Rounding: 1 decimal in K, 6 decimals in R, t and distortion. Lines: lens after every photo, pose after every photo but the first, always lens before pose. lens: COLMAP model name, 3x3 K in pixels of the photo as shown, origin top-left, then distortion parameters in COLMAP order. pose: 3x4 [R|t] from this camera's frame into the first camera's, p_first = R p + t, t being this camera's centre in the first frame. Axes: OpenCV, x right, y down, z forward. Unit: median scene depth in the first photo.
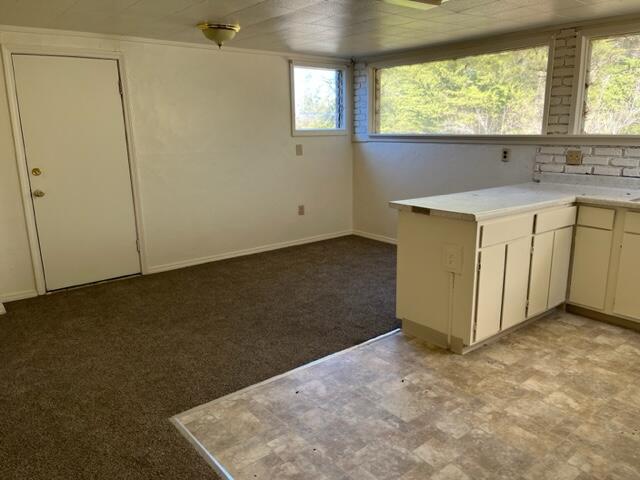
lens RADIAL K [[486.6, 0, 320.5], [0, 486.6, 240.2], [0, 0, 1]] dist [0.007799, 0.002278]
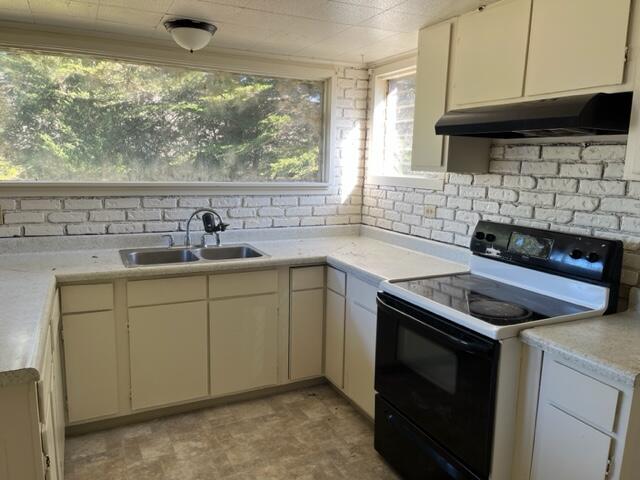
lens RADIAL K [[486.6, 0, 319.7], [0, 486.6, 239.2], [0, 0, 1]] dist [0.007799, 0.002278]
pose [[0.210472, -0.139065, 0.967658, -0.044894], [0.197541, 0.975462, 0.097220, -0.121800], [-0.957434, 0.170690, 0.232779, 0.445335]]
